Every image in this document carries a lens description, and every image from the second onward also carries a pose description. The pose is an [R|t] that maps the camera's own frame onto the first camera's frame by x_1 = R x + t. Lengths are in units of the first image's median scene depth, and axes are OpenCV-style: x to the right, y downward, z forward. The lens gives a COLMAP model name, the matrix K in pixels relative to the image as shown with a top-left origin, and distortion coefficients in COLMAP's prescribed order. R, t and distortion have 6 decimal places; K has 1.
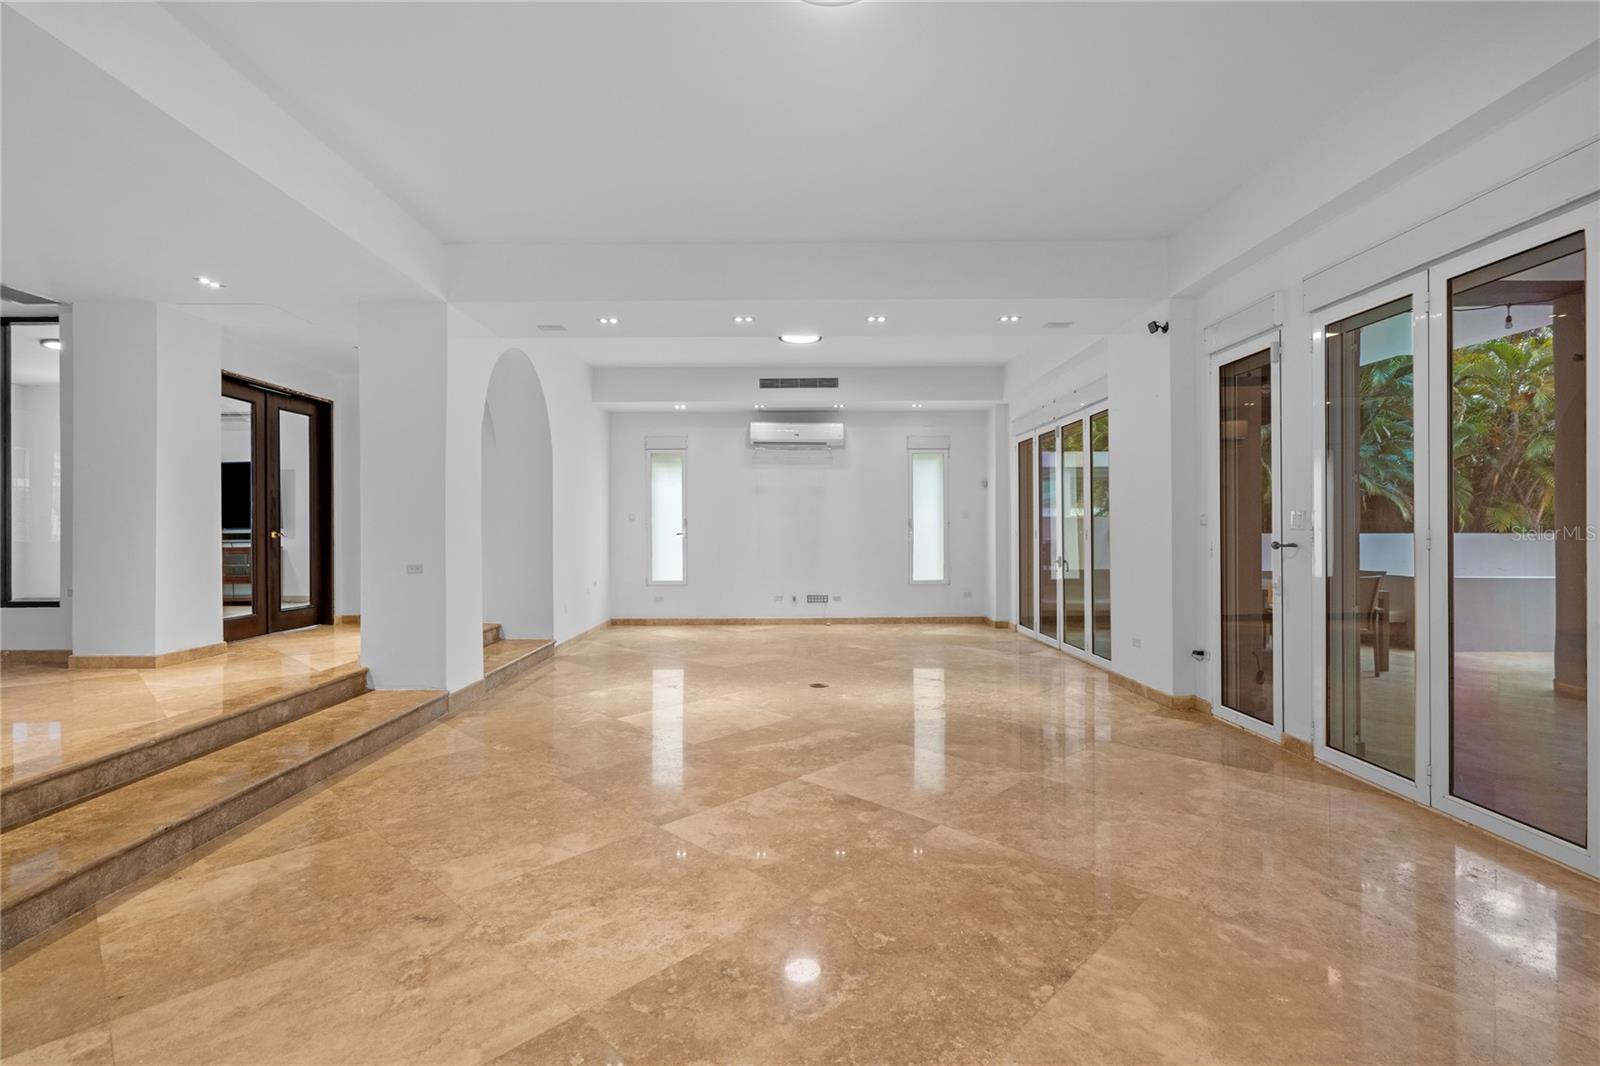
lens RADIAL K [[730.8, 0, 792.4], [0, 730.8, 527.4], [0, 0, 1]] dist [-0.003234, 0.001125]
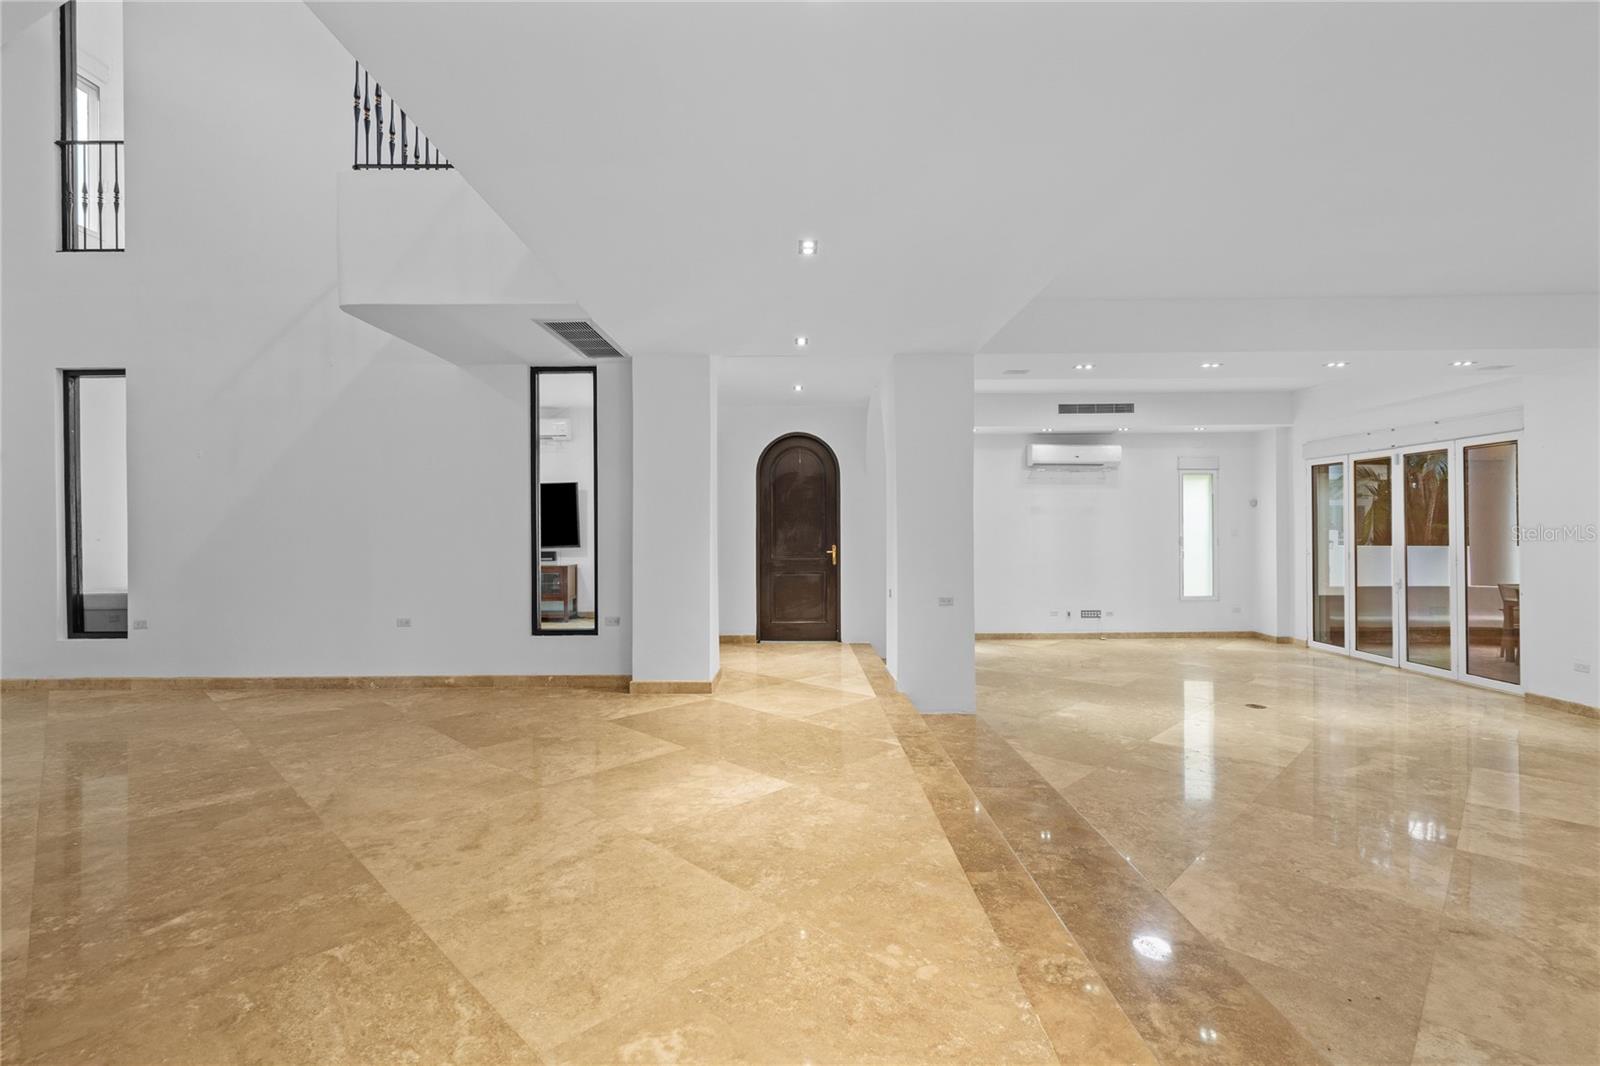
lens RADIAL K [[730.8, 0, 790.0], [0, 730.8, 531.8], [0, 0, 1]] dist [-0.003234, 0.001125]
pose [[0.999891, -0.001247, -0.014719, -0.494006], [0.001385, 0.999955, 0.009376, -0.038605], [0.014706, -0.009395, 0.999848, -0.058391]]
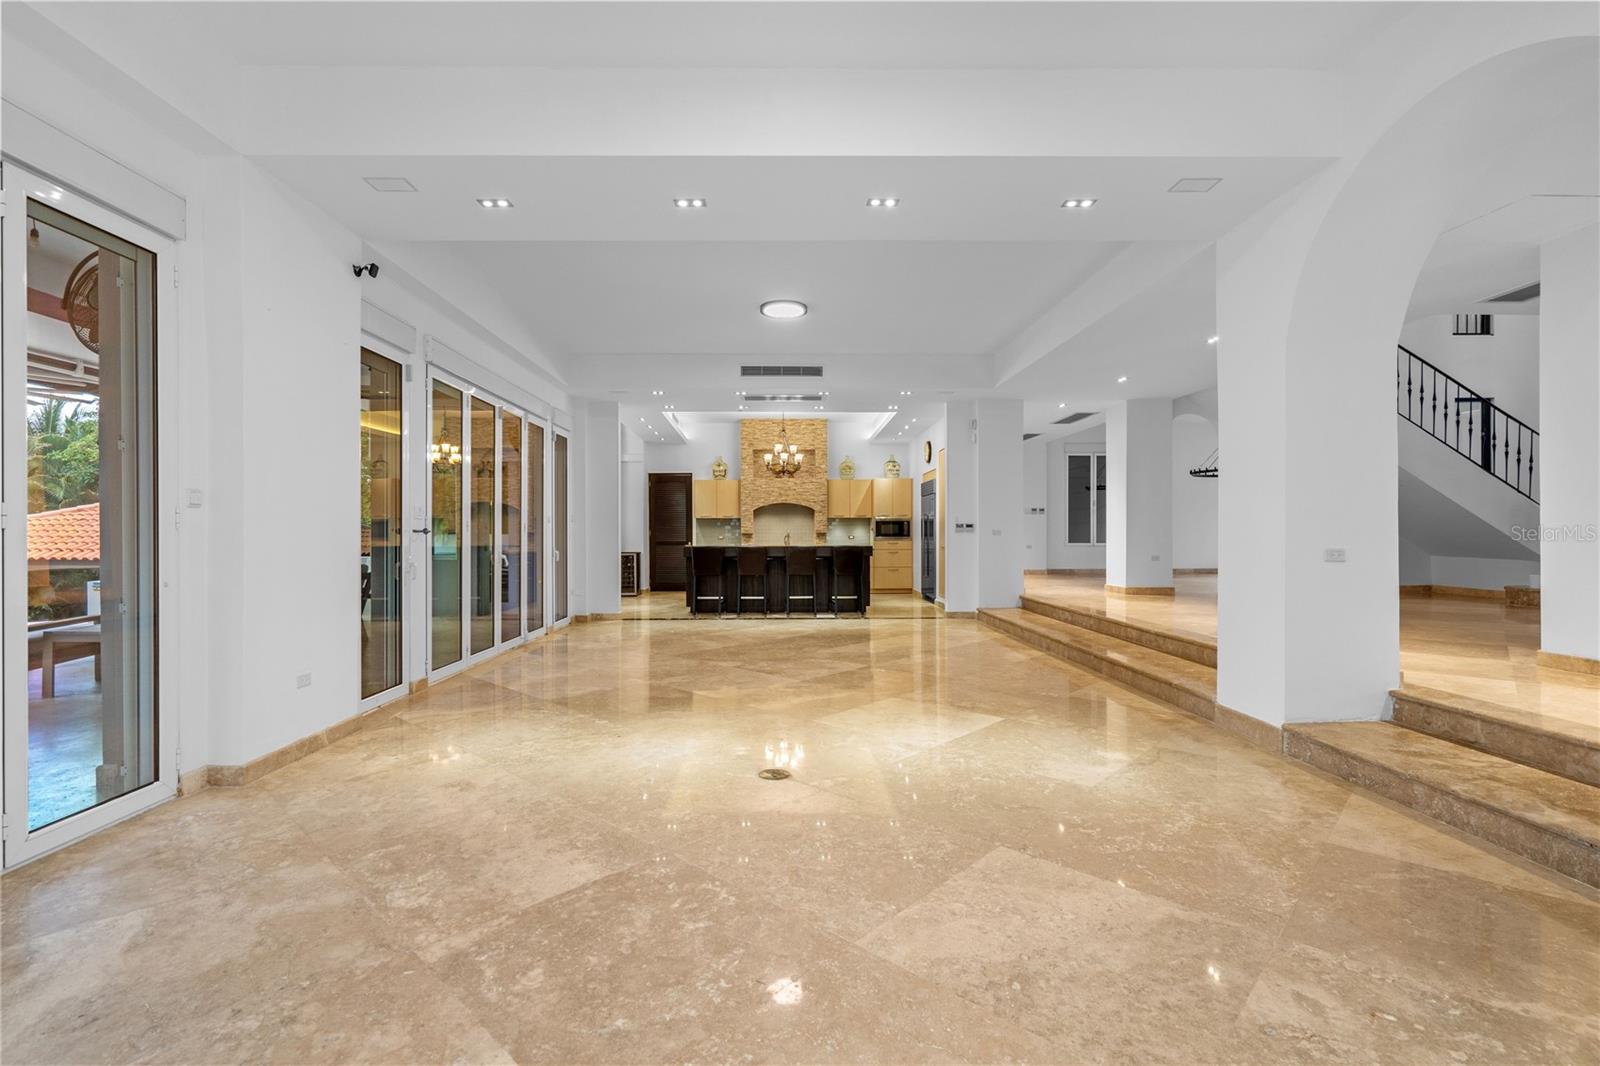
lens RADIAL K [[730.8, 0, 791.2], [0, 730.8, 533.9], [0, 0, 1]] dist [-0.003234, 0.001125]
pose [[-0.999941, 0.006233, -0.008929, 0.022600], [0.006288, 0.999961, -0.006177, 0.023702], [0.008890, -0.006232, -0.999941, 1.251560]]
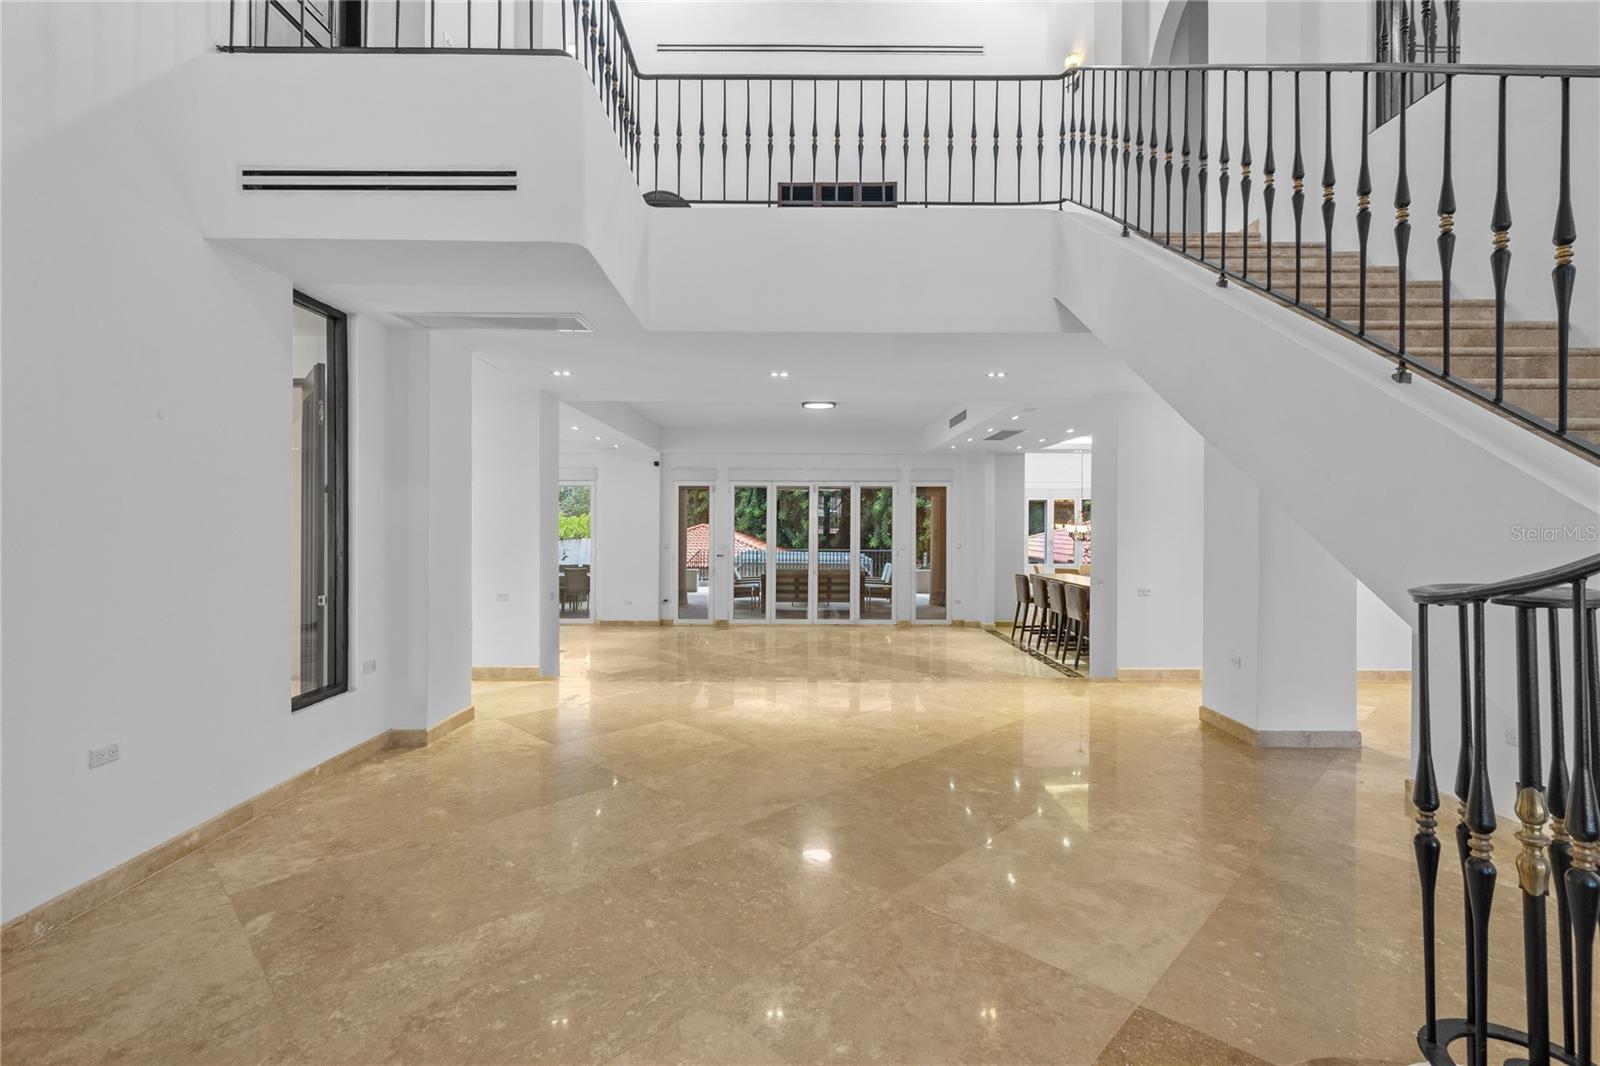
lens RADIAL K [[730.8, 0, 790.1], [0, 730.8, 522.2], [0, 0, 1]] dist [-0.003234, 0.001125]
pose [[0.017041, 0.007969, 0.999823, -1.255636], [-0.008813, 0.999931, -0.007819, -0.049418], [-0.999816, -0.008678, 0.017110, 0.365954]]
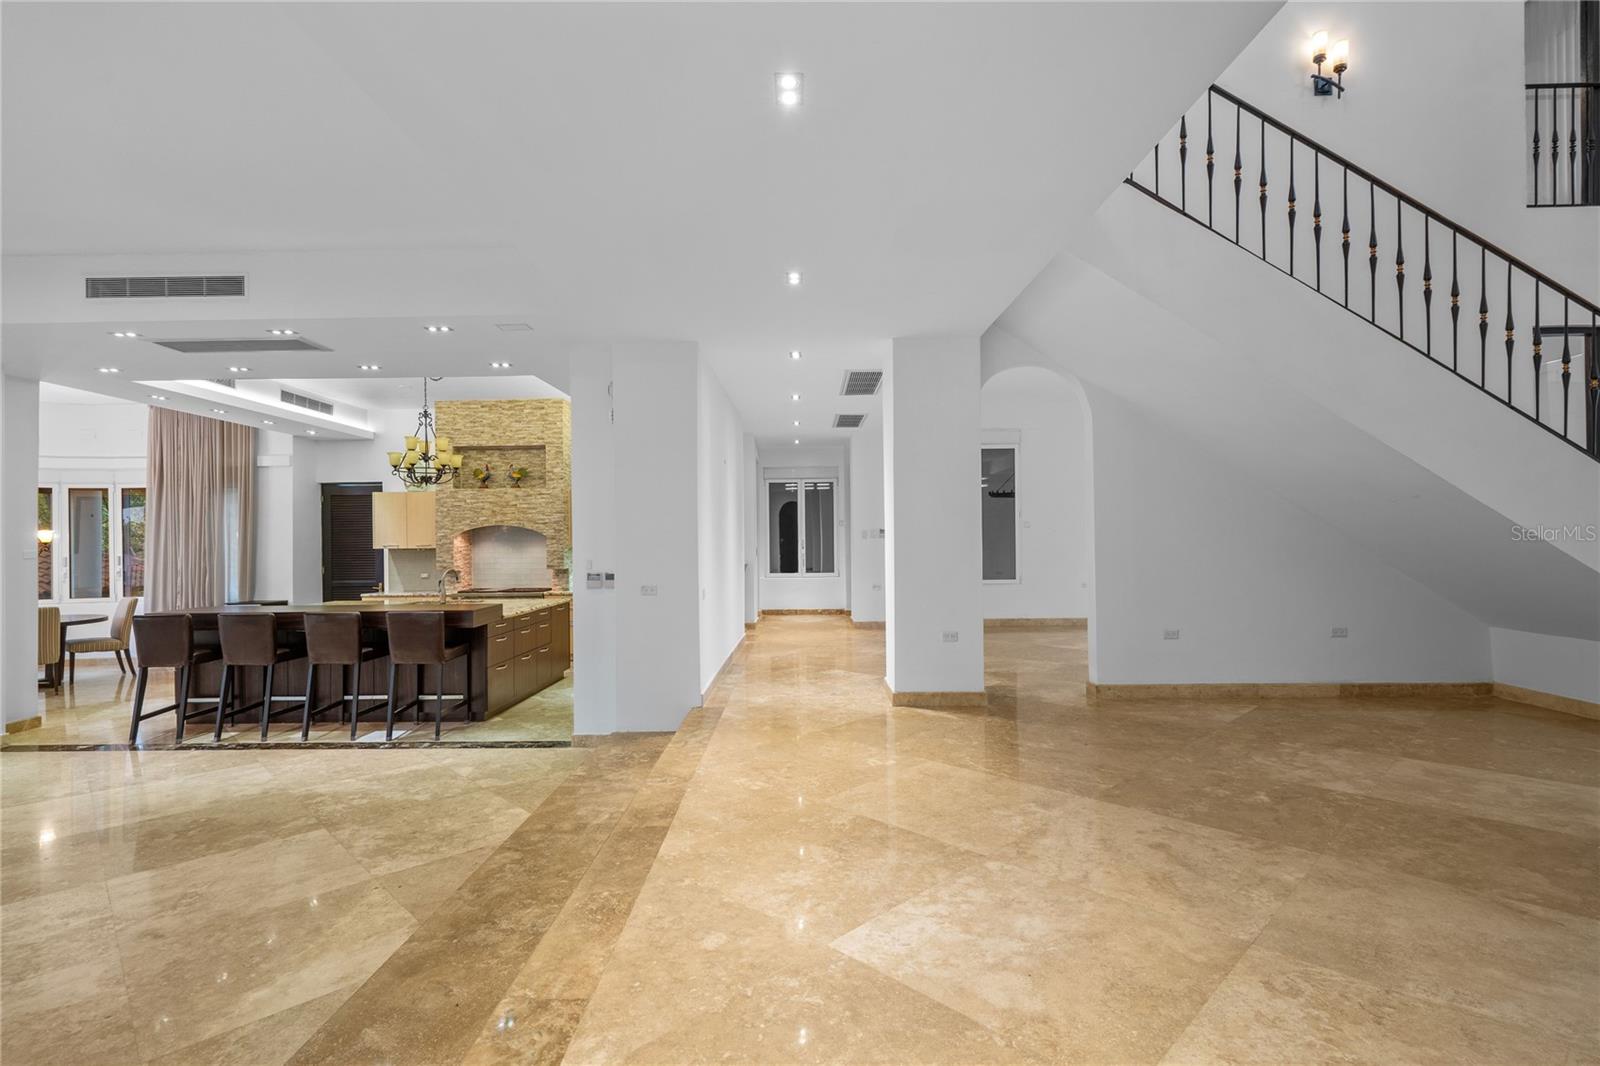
lens RADIAL K [[770.7, 0, 790.9], [0, 770.7, 532.9], [0, 0, 1]] dist [0.005314, 0.000006]
pose [[-0.999554, 0.016485, 0.024892, -0.494653], [0.016117, 0.999759, -0.014905, -0.024816], [-0.025132, -0.014497, -0.999579, 0.703169]]
